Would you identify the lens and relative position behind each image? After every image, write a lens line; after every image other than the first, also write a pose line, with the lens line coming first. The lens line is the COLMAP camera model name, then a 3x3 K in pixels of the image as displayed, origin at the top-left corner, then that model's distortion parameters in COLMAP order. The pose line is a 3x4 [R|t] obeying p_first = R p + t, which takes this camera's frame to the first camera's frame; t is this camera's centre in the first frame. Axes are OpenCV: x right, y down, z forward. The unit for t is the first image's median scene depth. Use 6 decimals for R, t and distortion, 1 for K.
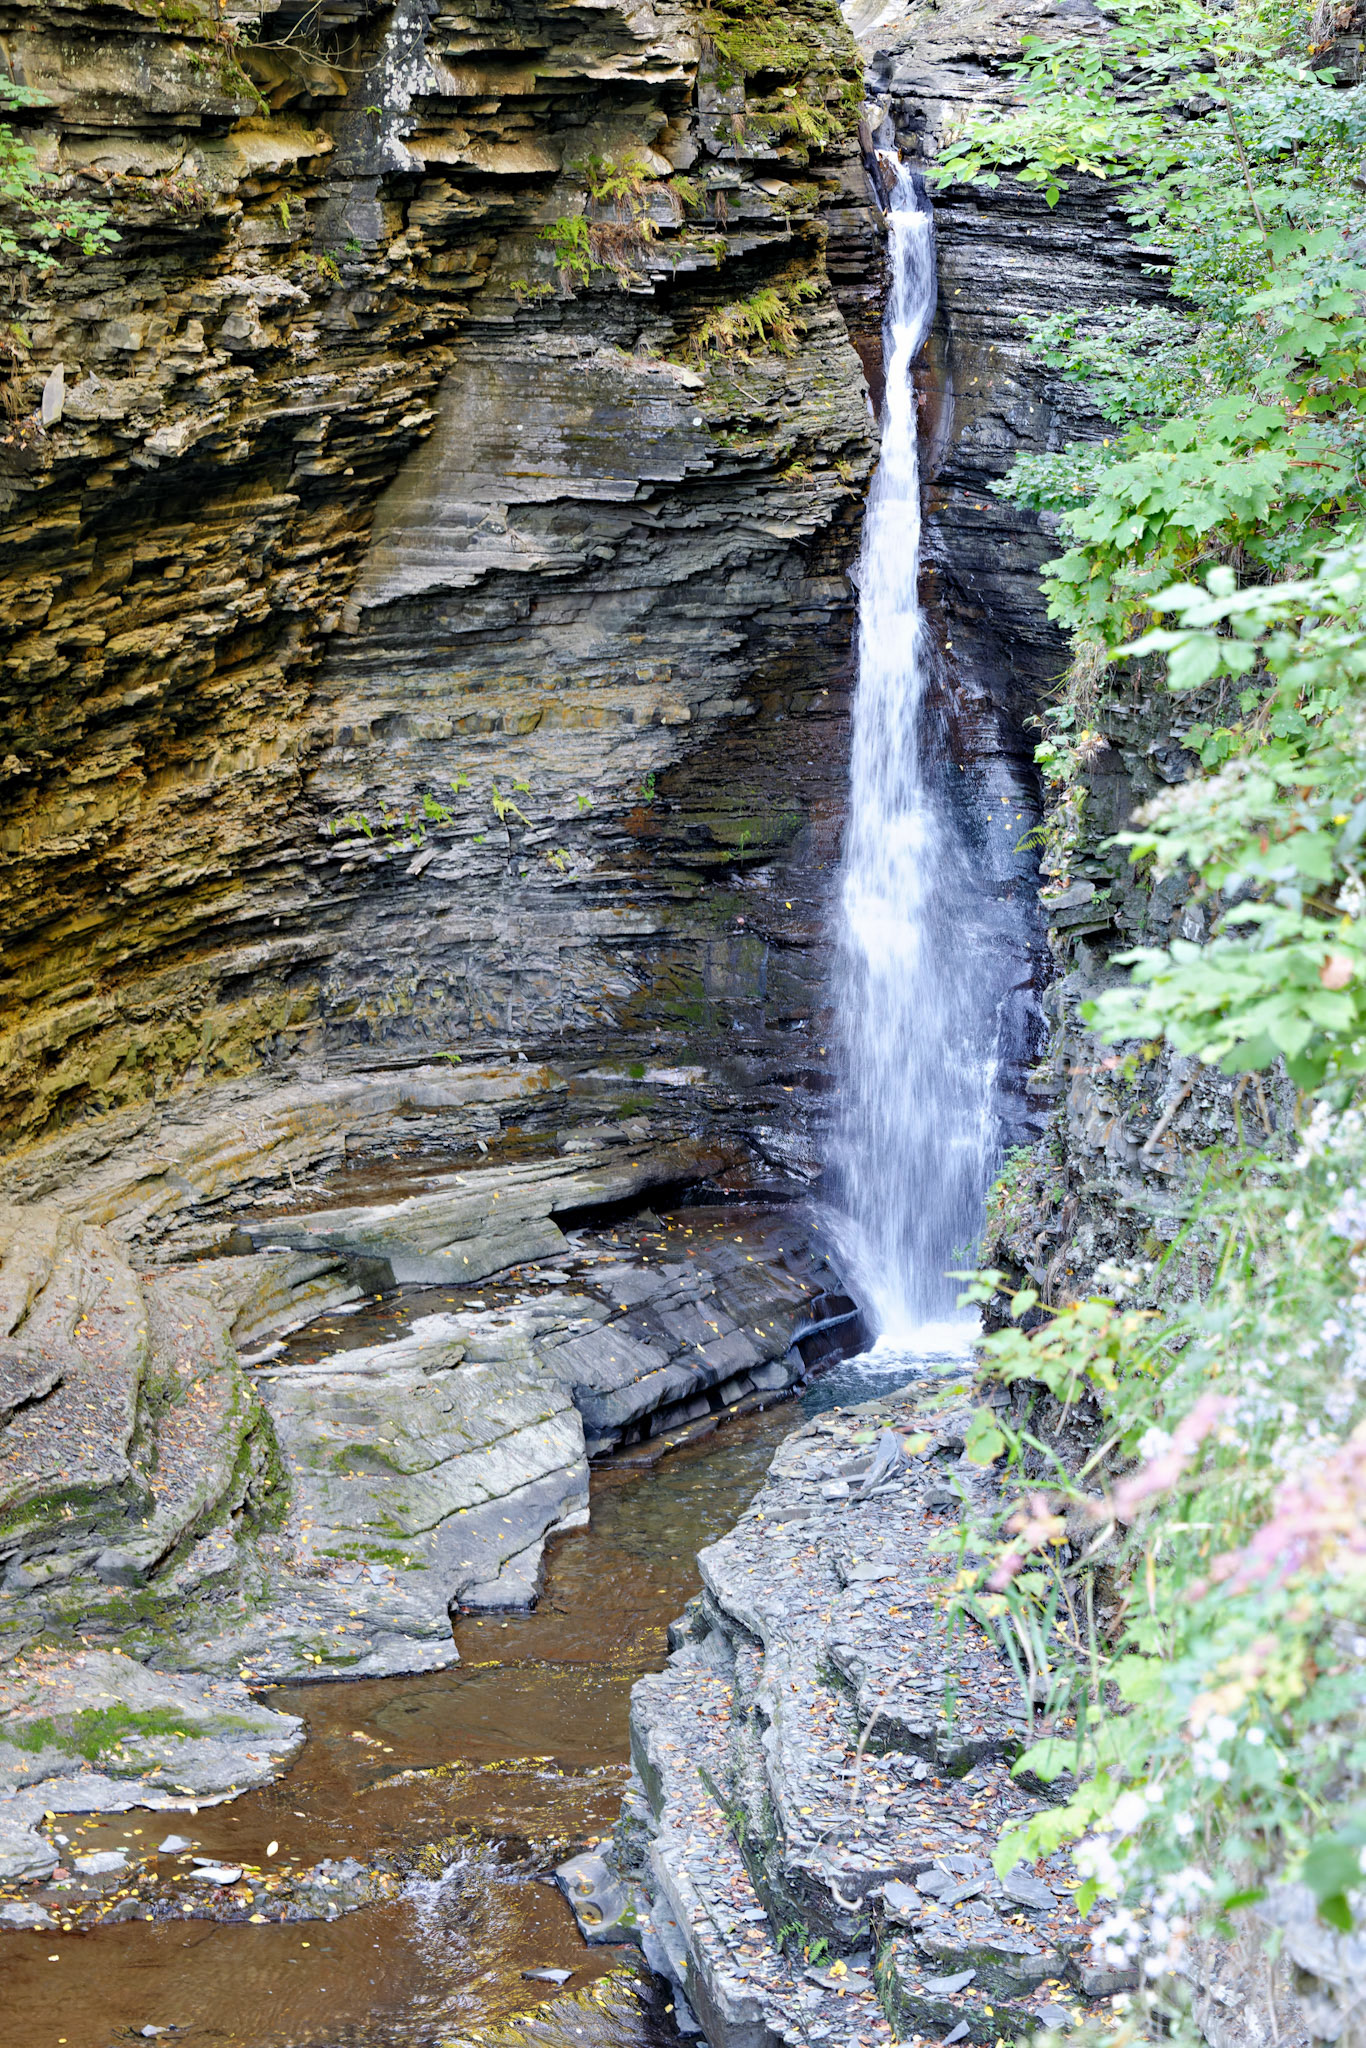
lens RADIAL K [[13717.4, 0, 682.9], [0, 13717.4, 1023.5], [0, 0, 1]] dist [-0.337586, 0.000000]
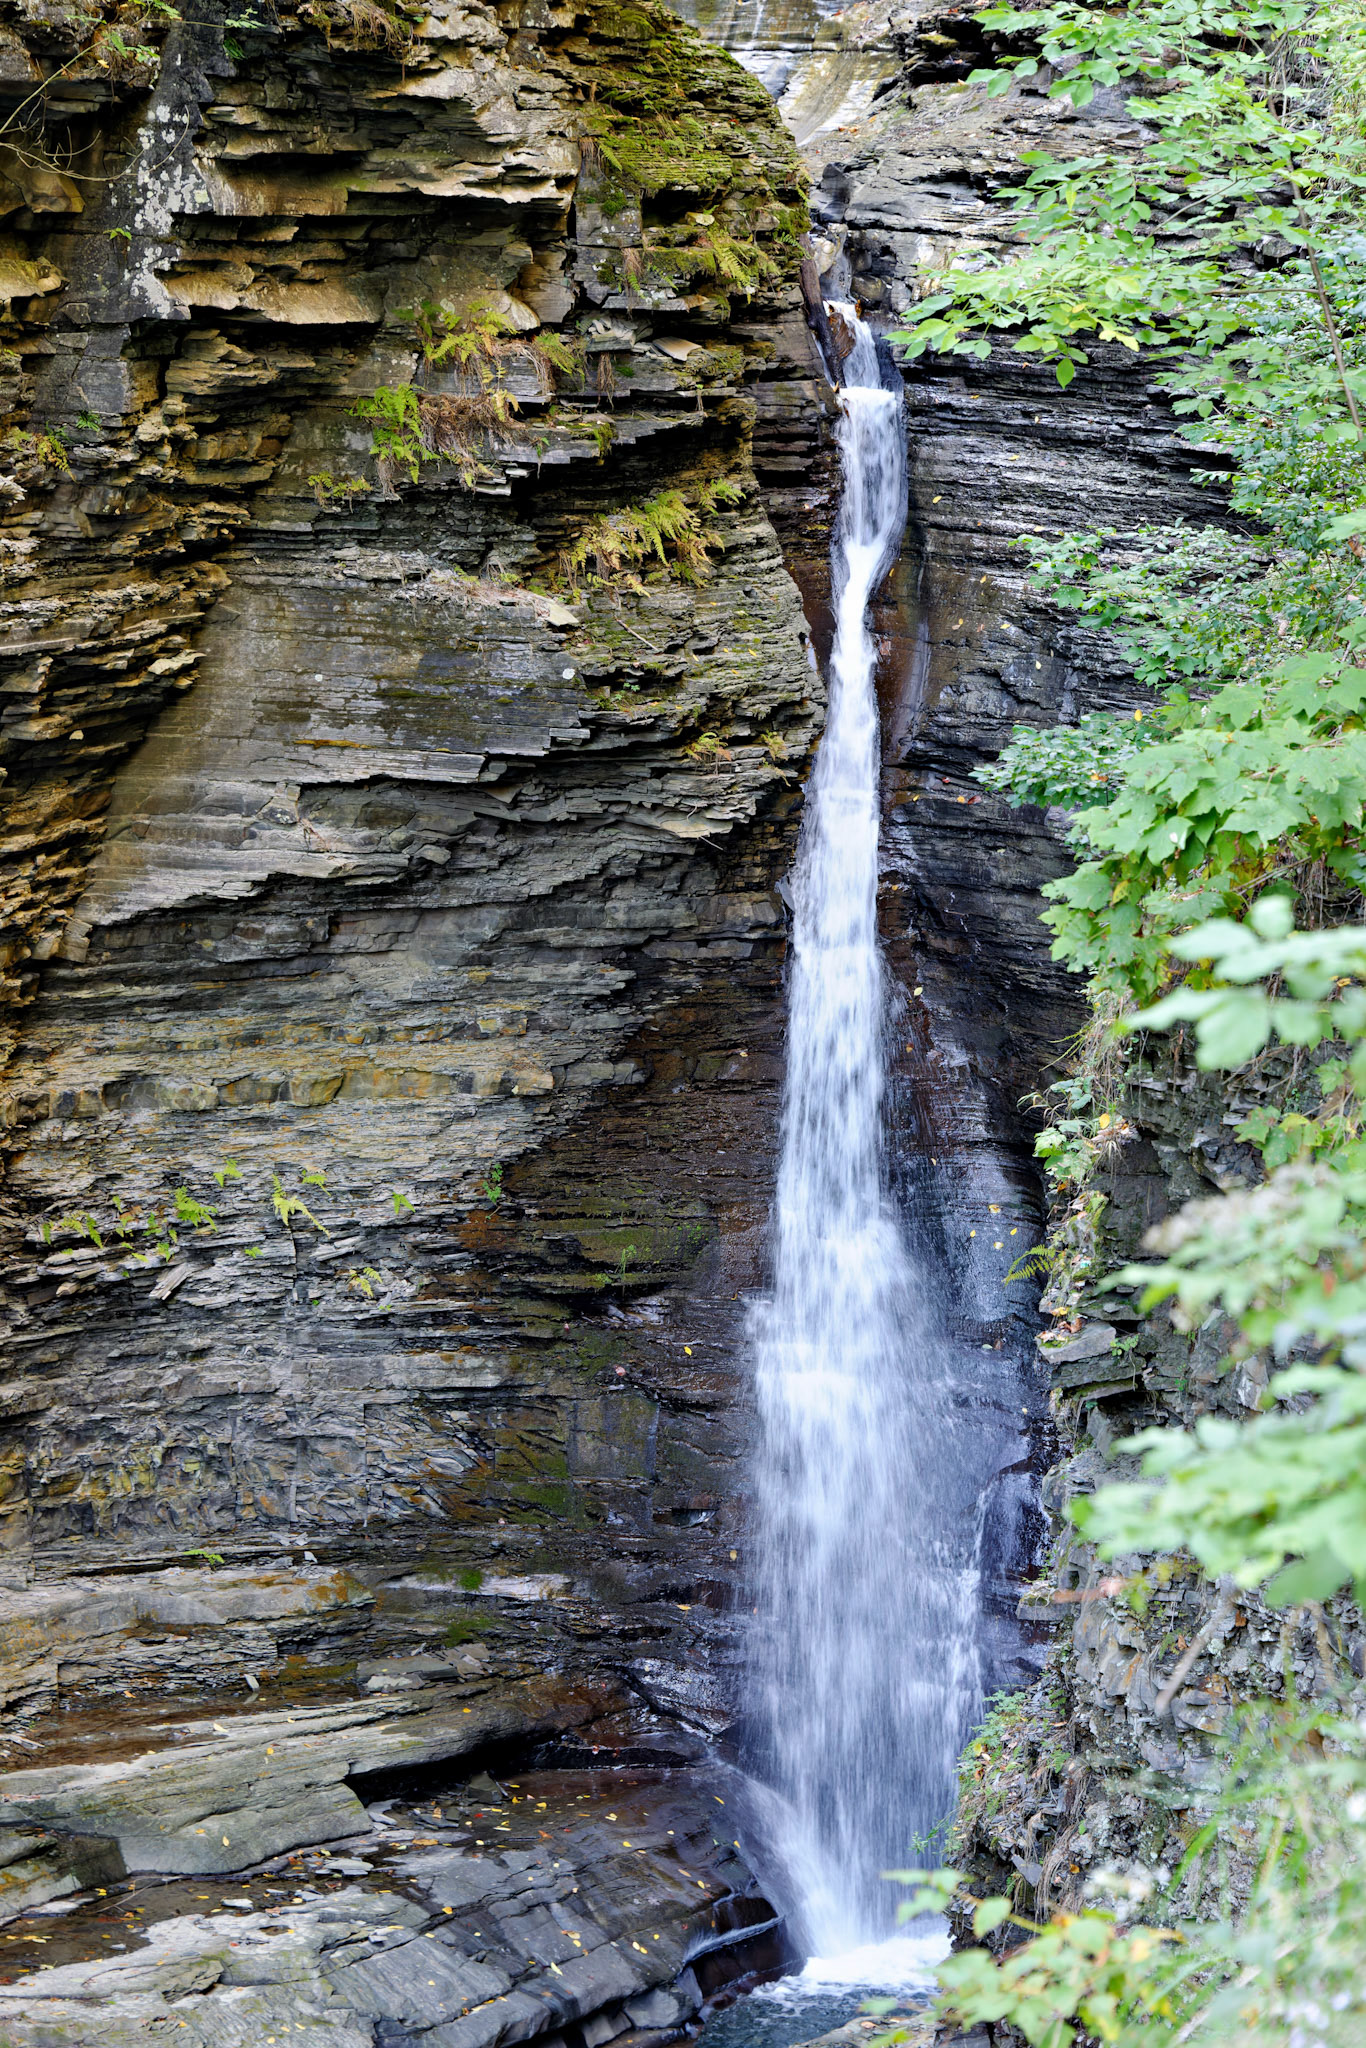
lens RADIAL K [[13717.4, 0, 683.2], [0, 13717.4, 1025.0], [0, 0, 1]] dist [-0.337586, 0.000000]
pose [[0.995593, 0.020514, 0.091513, -0.058166], [-0.014400, 0.997650, -0.066984, 0.022275], [-0.092672, 0.065371, 0.993549, 0.289054]]
